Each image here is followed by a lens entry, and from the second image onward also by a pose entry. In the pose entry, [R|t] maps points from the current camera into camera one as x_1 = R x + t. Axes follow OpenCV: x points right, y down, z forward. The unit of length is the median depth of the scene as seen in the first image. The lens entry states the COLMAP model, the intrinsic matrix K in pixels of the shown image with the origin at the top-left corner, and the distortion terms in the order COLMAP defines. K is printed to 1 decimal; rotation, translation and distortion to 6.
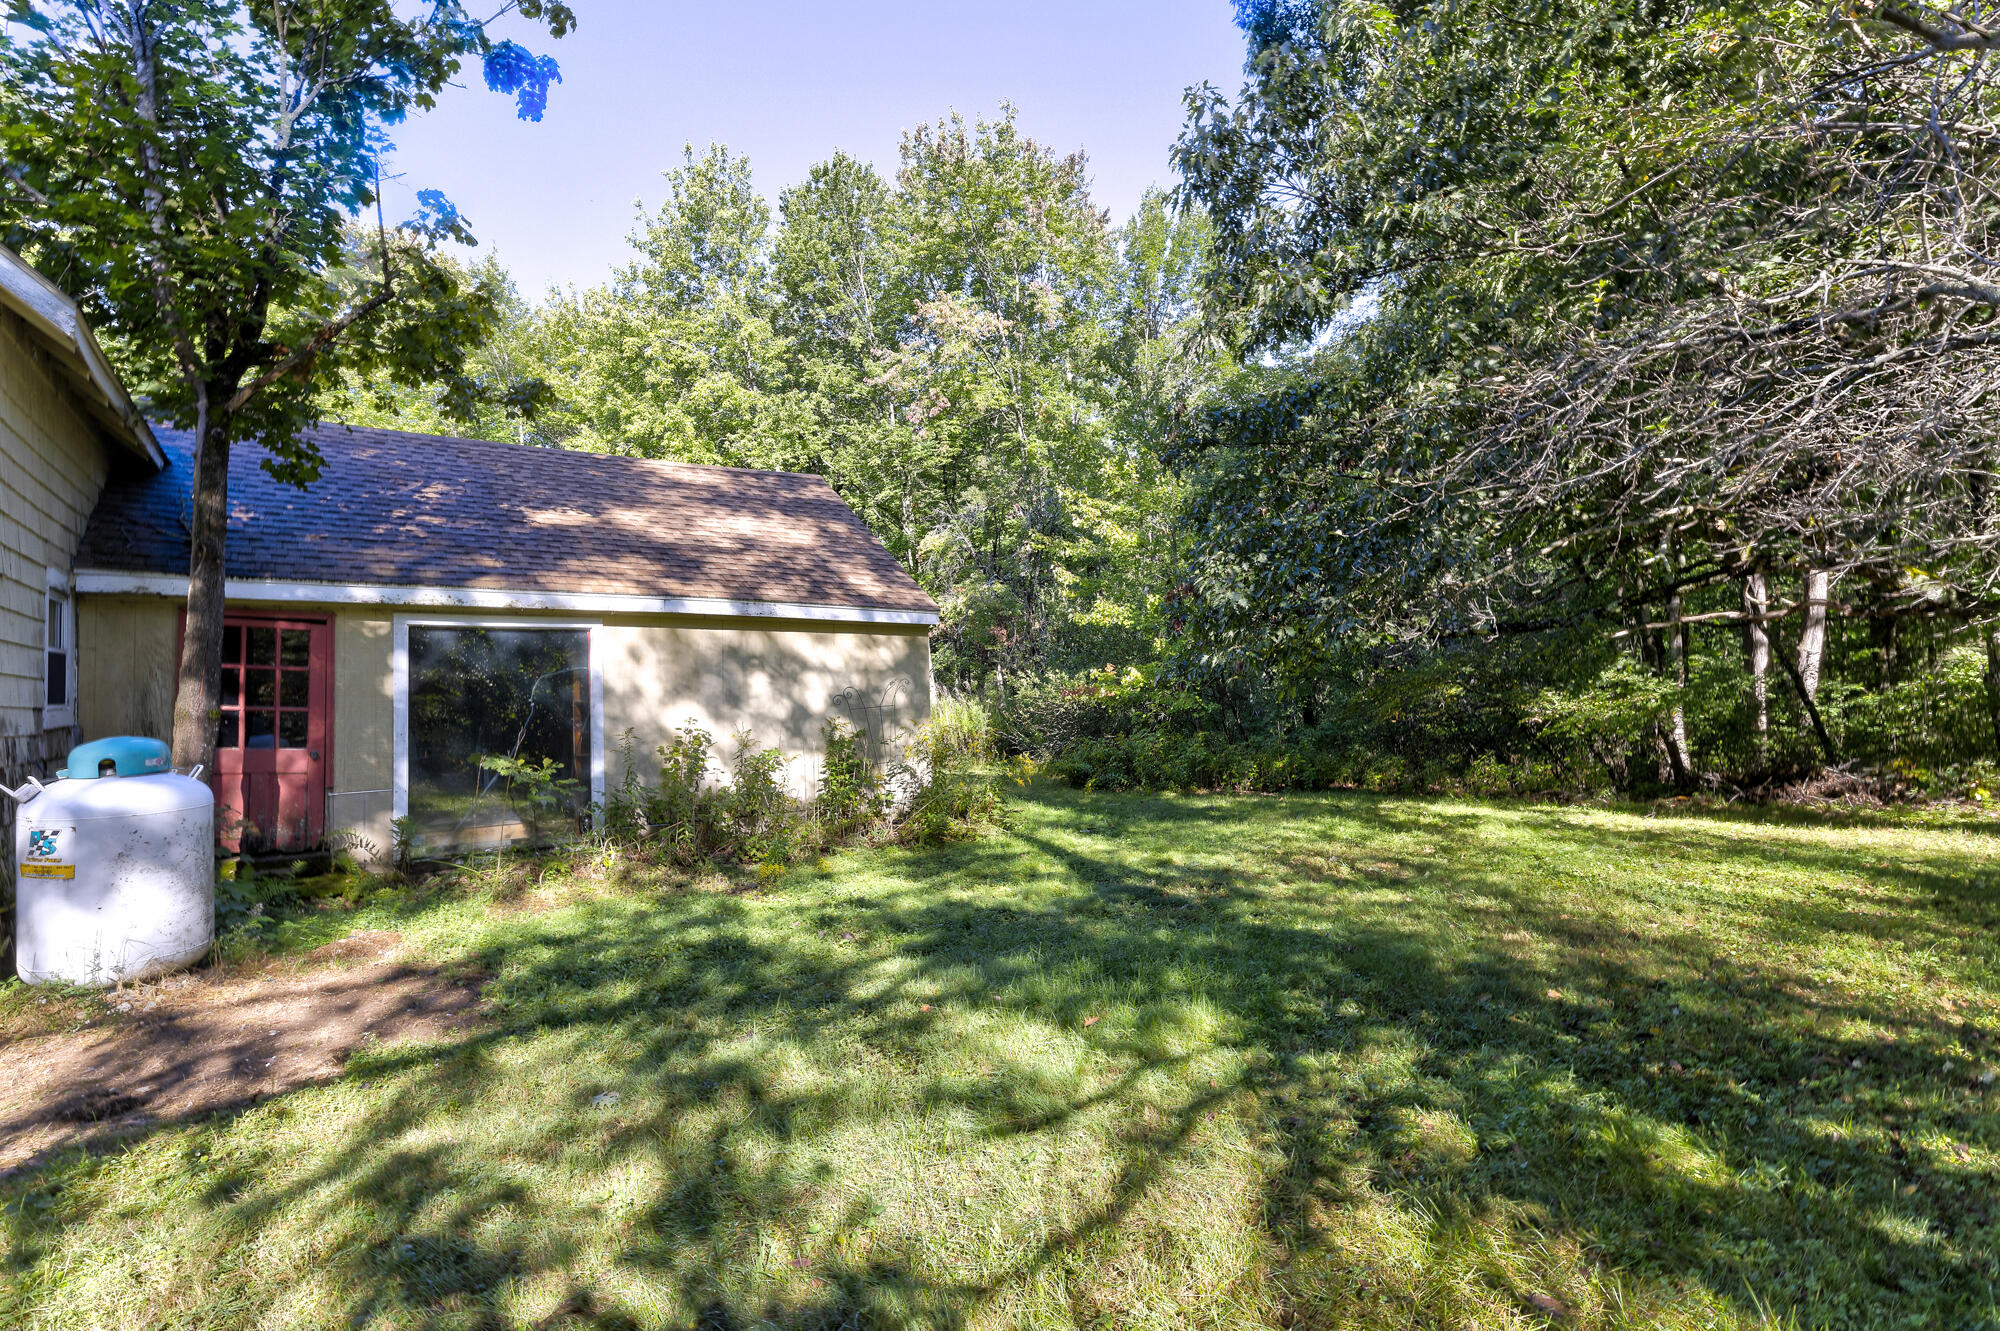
lens RADIAL K [[912.2, 0, 996.1], [0, 912.2, 674.0], [0, 0, 1]] dist [0.001076, 0.000018]
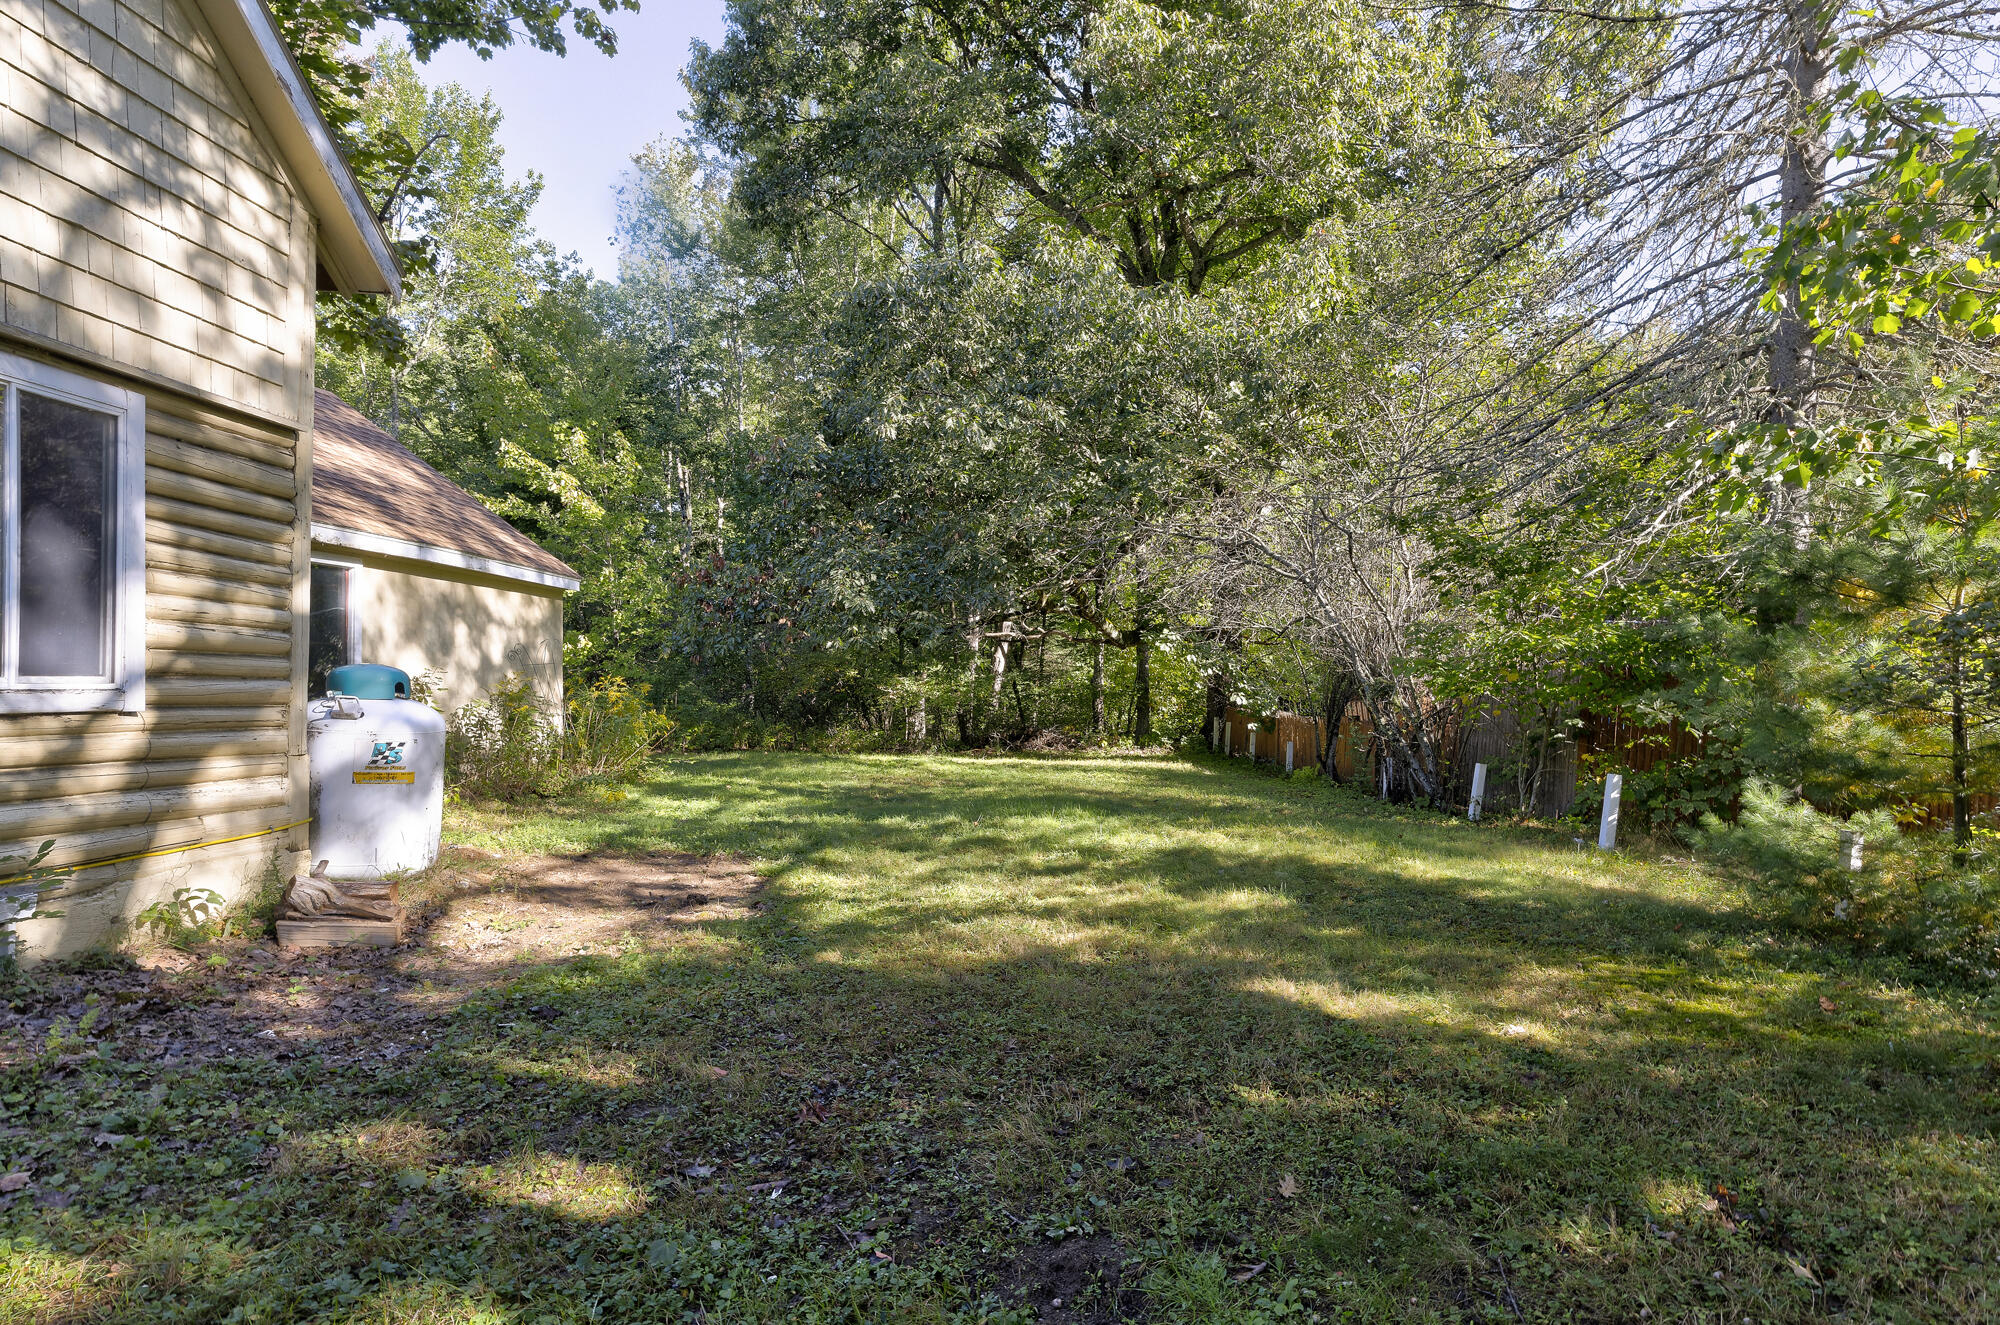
lens RADIAL K [[921.5, 0, 1007.5], [0, 921.5, 659.9], [0, 0, 1]] dist [0.000881, 0.000669]
pose [[0.682603, 0.061638, 0.728186, -0.579962], [-0.073111, 0.997197, -0.015874, 0.011167], [-0.727123, -0.042403, 0.685196, -0.161457]]
